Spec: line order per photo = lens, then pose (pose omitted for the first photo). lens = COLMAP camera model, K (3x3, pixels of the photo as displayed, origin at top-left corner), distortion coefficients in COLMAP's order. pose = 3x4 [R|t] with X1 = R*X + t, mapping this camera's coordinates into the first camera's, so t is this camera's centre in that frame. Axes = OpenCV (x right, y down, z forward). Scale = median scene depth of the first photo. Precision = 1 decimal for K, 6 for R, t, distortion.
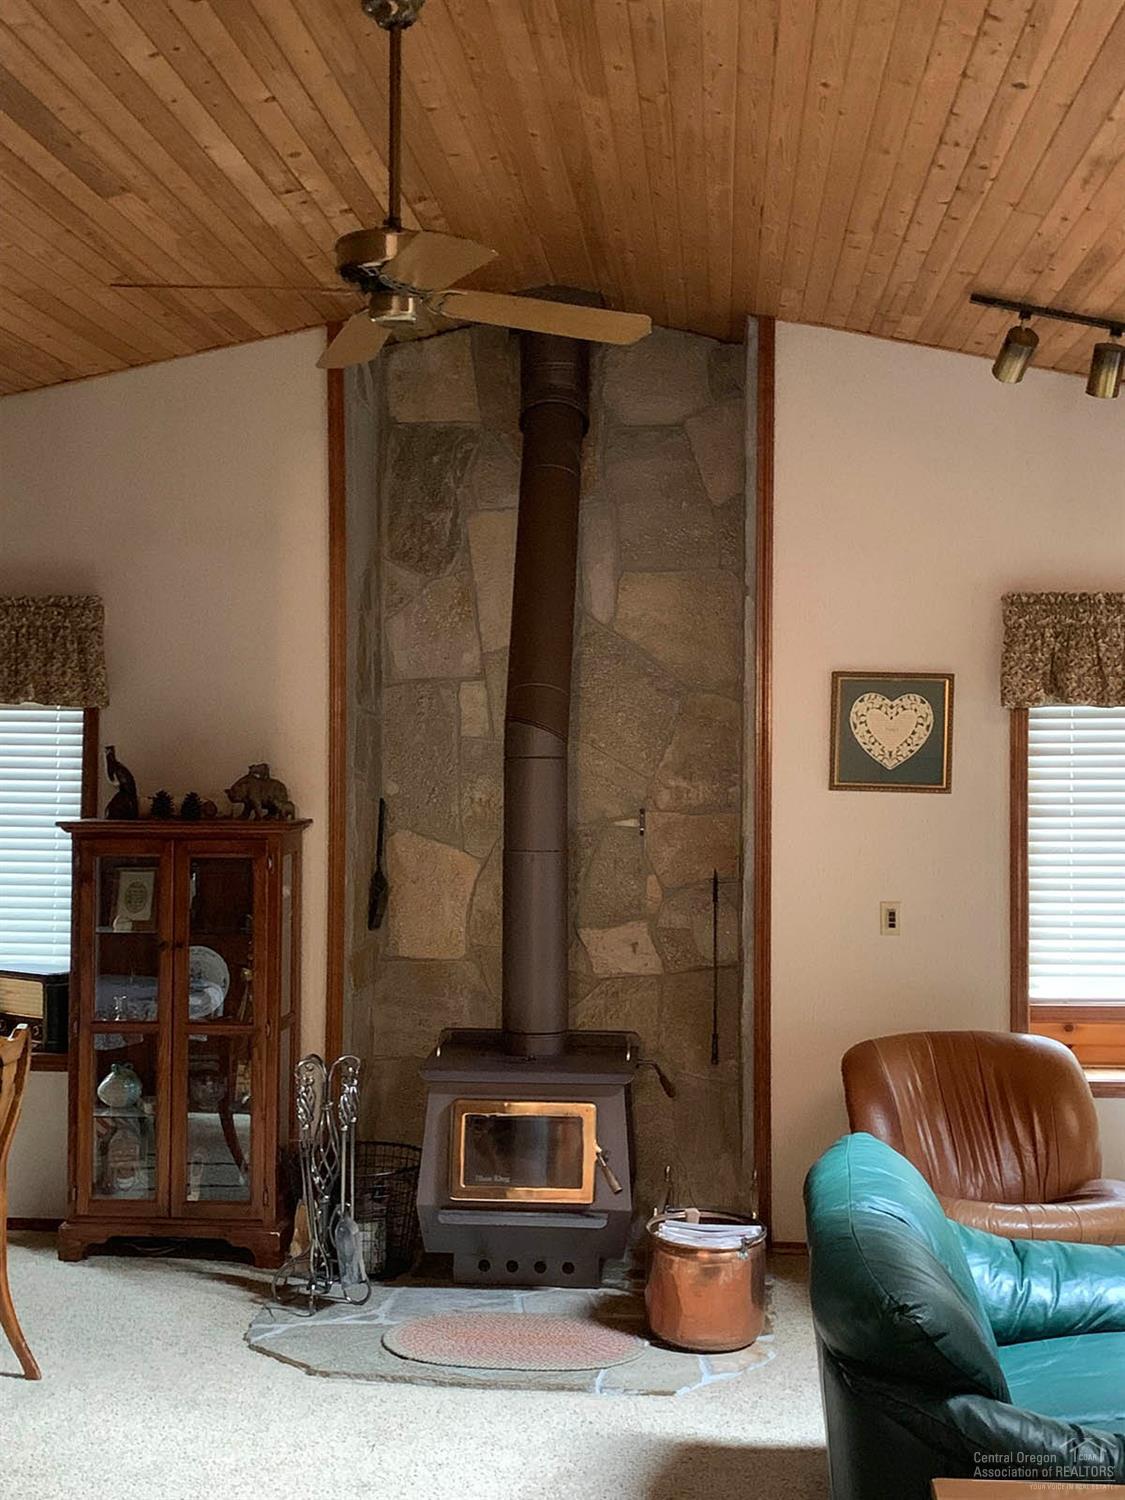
lens RADIAL K [[1845.5, 0, 563.1], [0, 1845.5, 750.8], [0, 0, 1]] dist [0.119666, 0.000000]
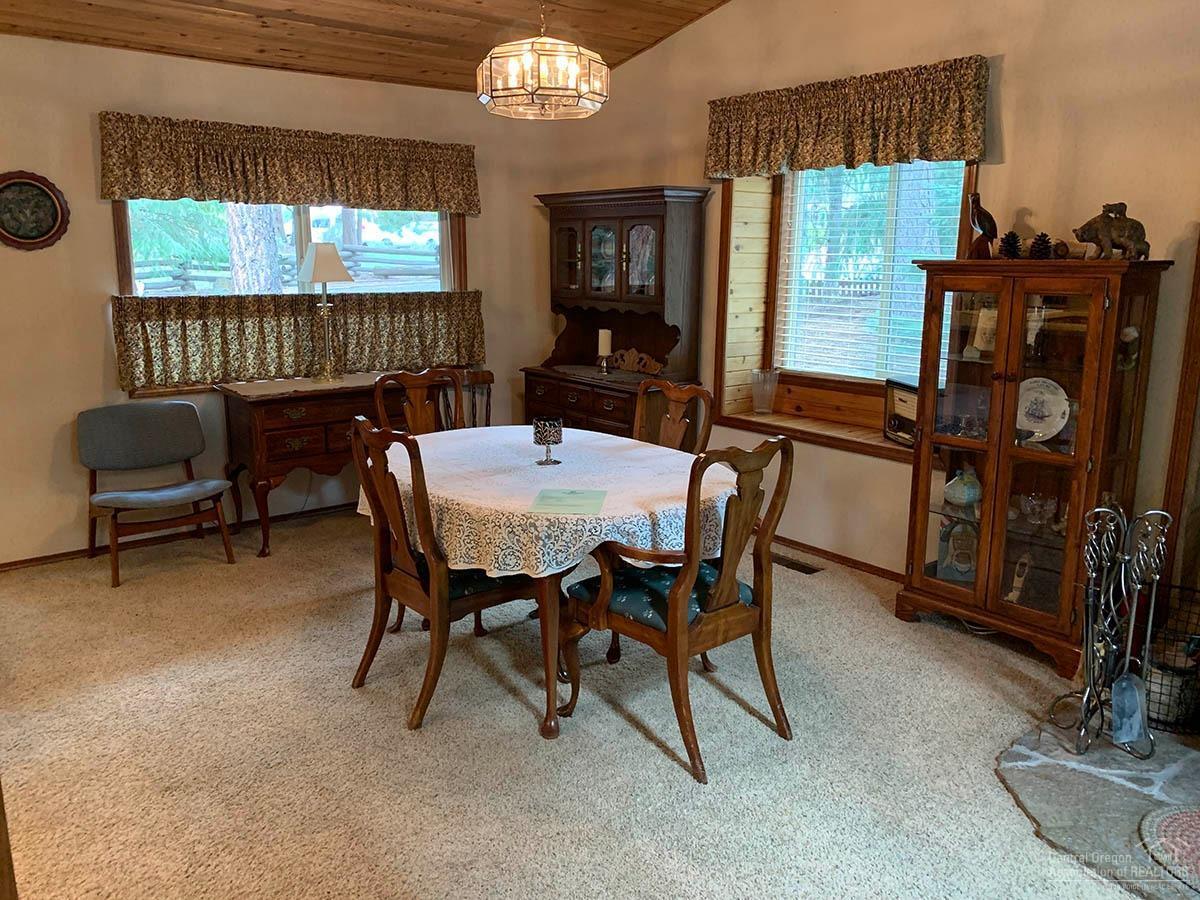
lens RADIAL K [[916.0, 0, 599.1], [0, 916.0, 440.7], [0, 0, 1]] dist [-0.002217, 0.008508]
pose [[0.692583, 0.138362, -0.707944, 0.010502], [0.004515, 0.980581, 0.196065, 0.034966], [0.721324, -0.138988, 0.678509, 0.448675]]
